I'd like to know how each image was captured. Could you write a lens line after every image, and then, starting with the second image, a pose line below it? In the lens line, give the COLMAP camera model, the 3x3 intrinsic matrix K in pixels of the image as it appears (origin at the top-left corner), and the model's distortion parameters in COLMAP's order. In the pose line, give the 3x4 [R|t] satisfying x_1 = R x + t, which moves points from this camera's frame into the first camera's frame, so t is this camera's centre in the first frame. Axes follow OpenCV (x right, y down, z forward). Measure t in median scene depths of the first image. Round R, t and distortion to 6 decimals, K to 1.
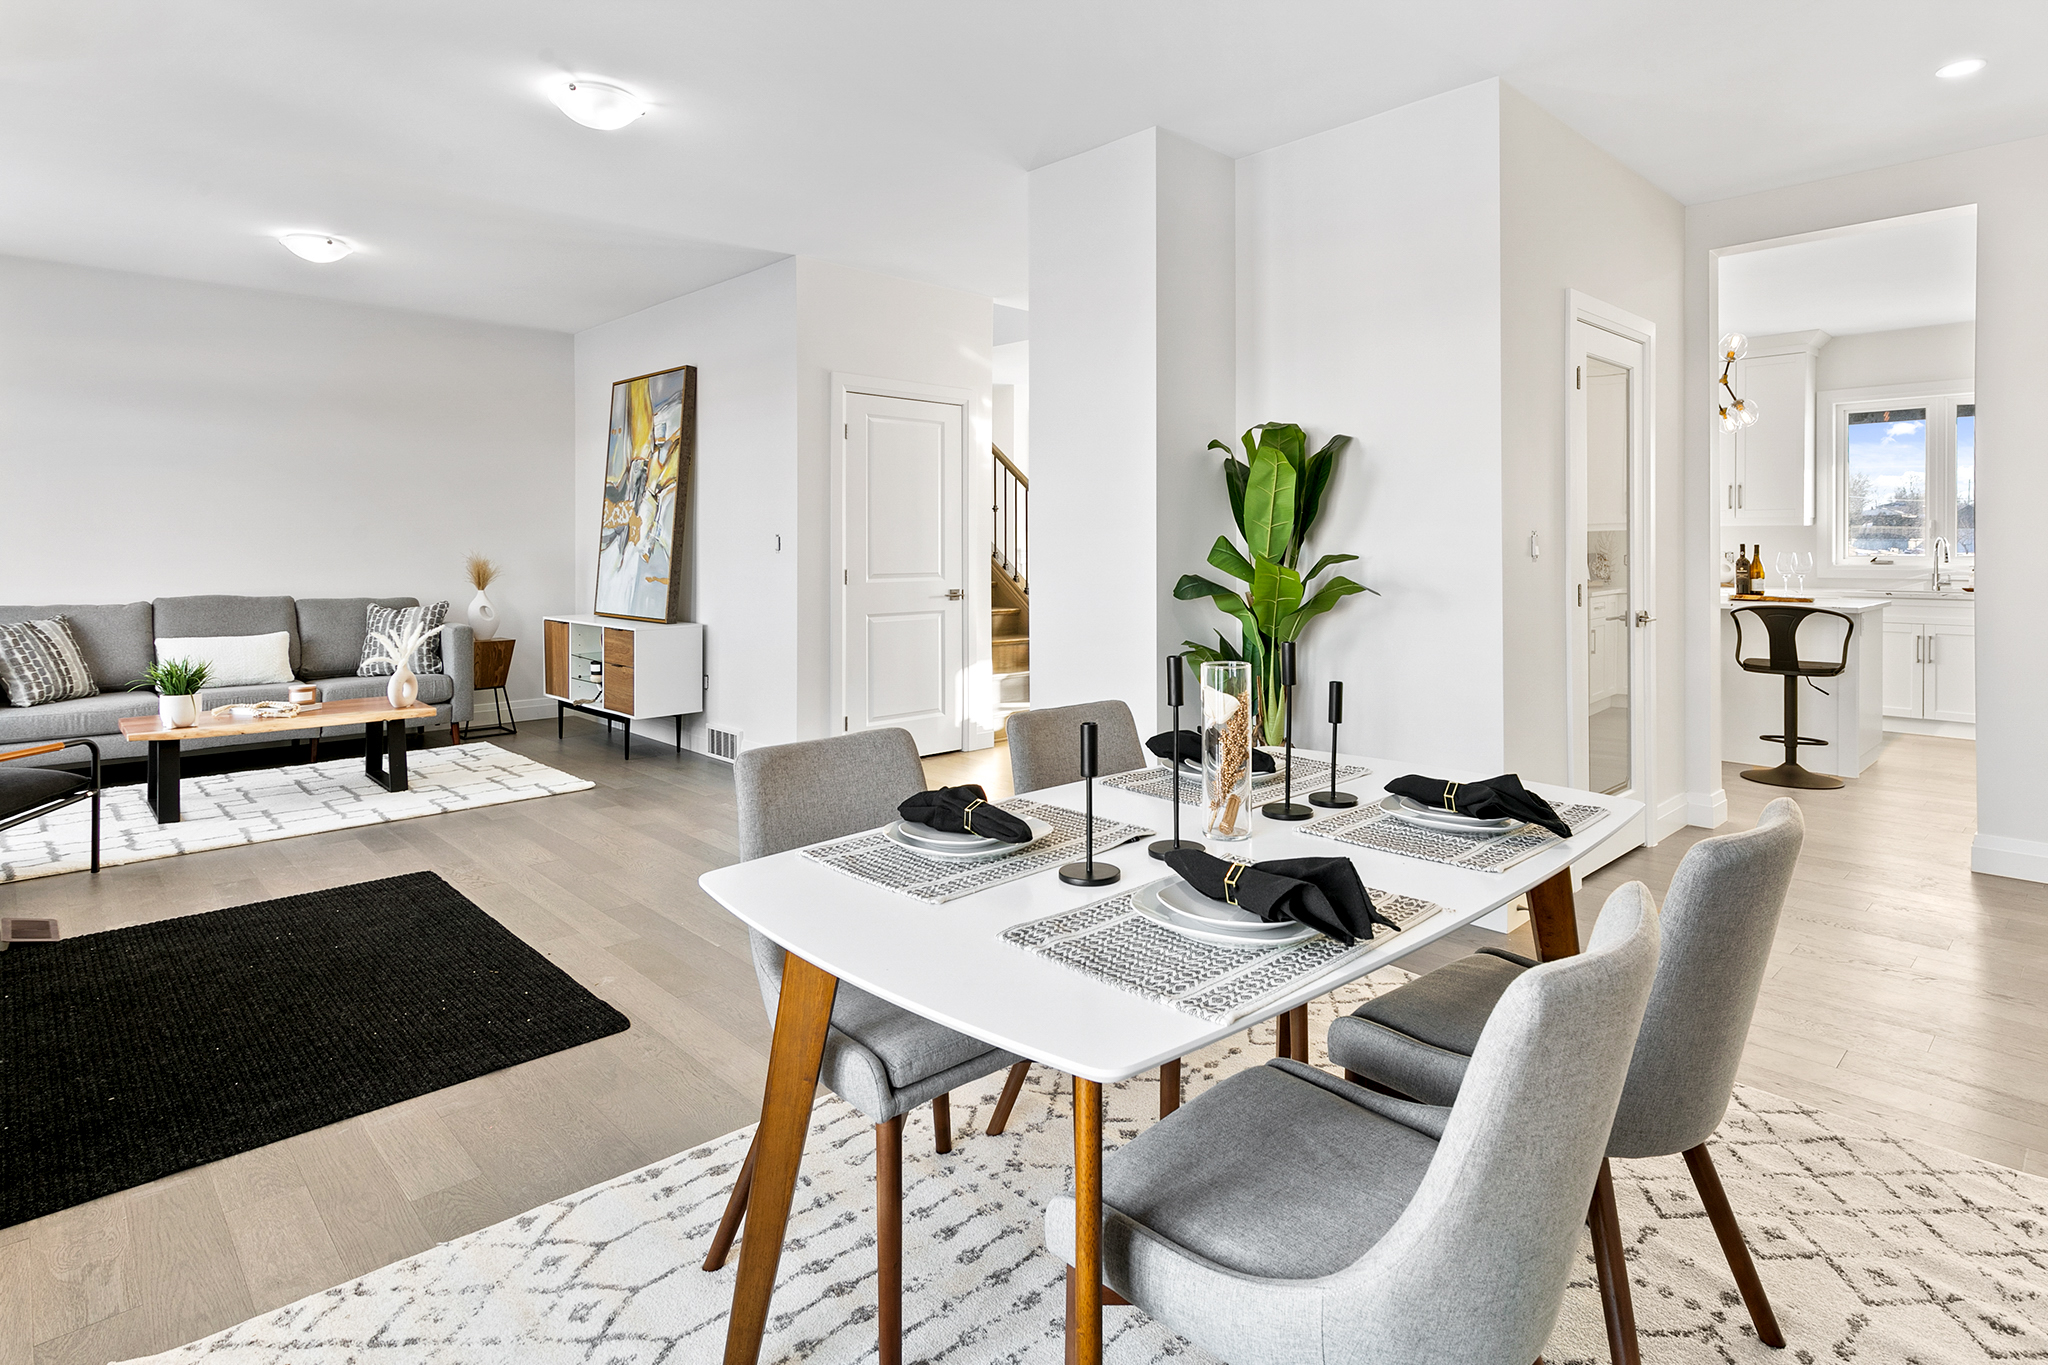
lens RADIAL K [[1037.0, 0, 1031.0], [0, 1037.0, 546.7], [0, 0, 1]] dist [0.001145, 0.000051]
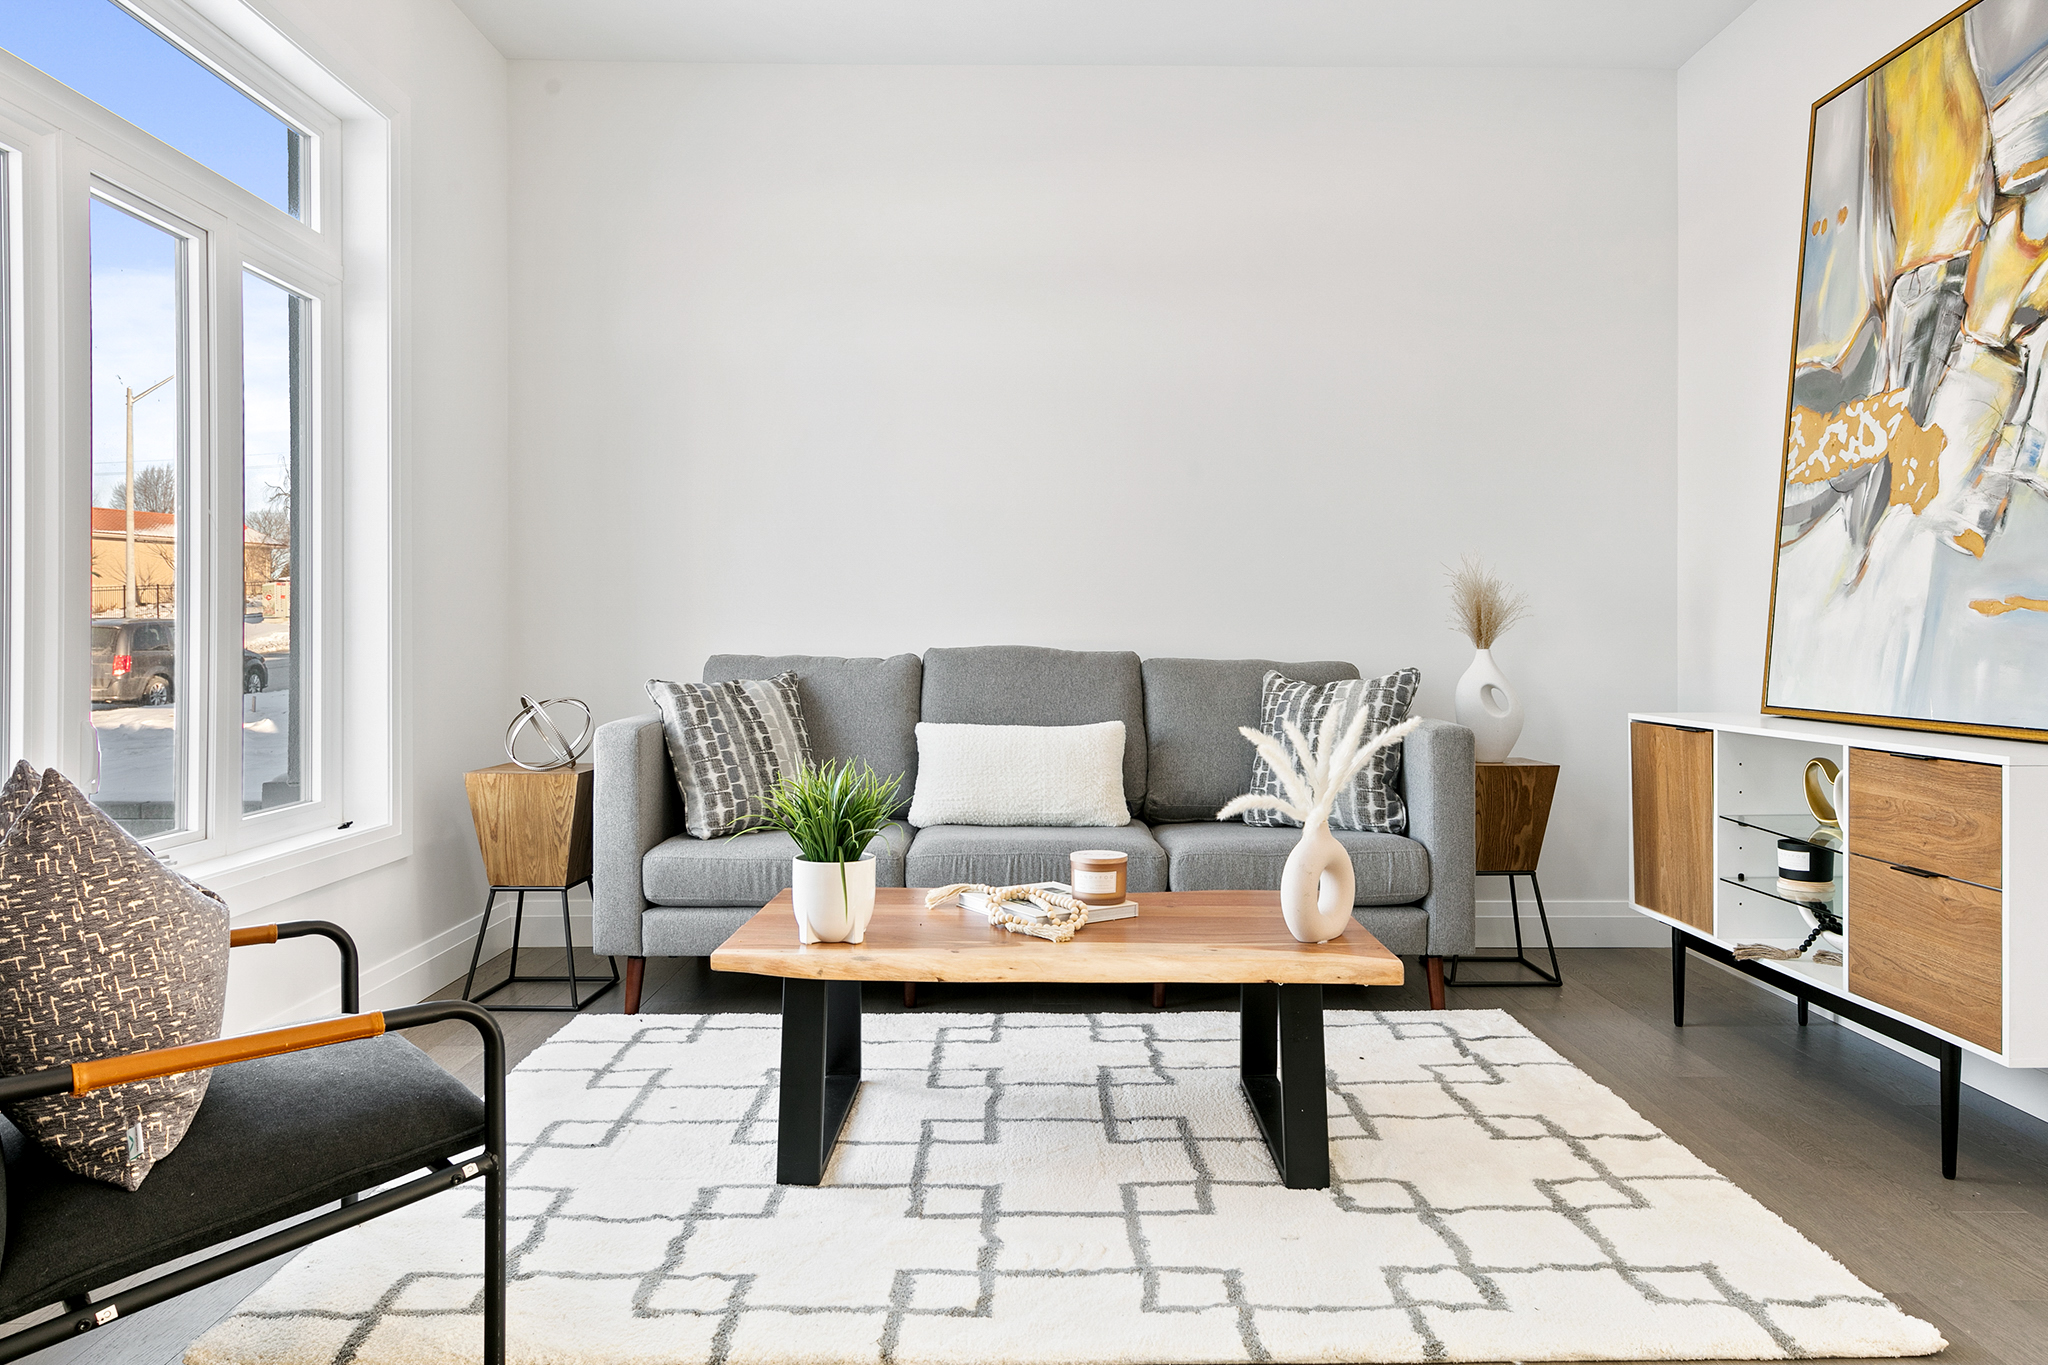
lens RADIAL K [[1418.5, 0, 1032.6], [0, 1418.5, 645.6], [0, 0, 1]] dist [0.005216, 0.000400]
pose [[0.724270, 0.003673, -0.689507, -0.277191], [-0.000579, 0.999989, 0.004718, 0.041663], [0.689517, -0.003018, 0.724264, 0.471898]]
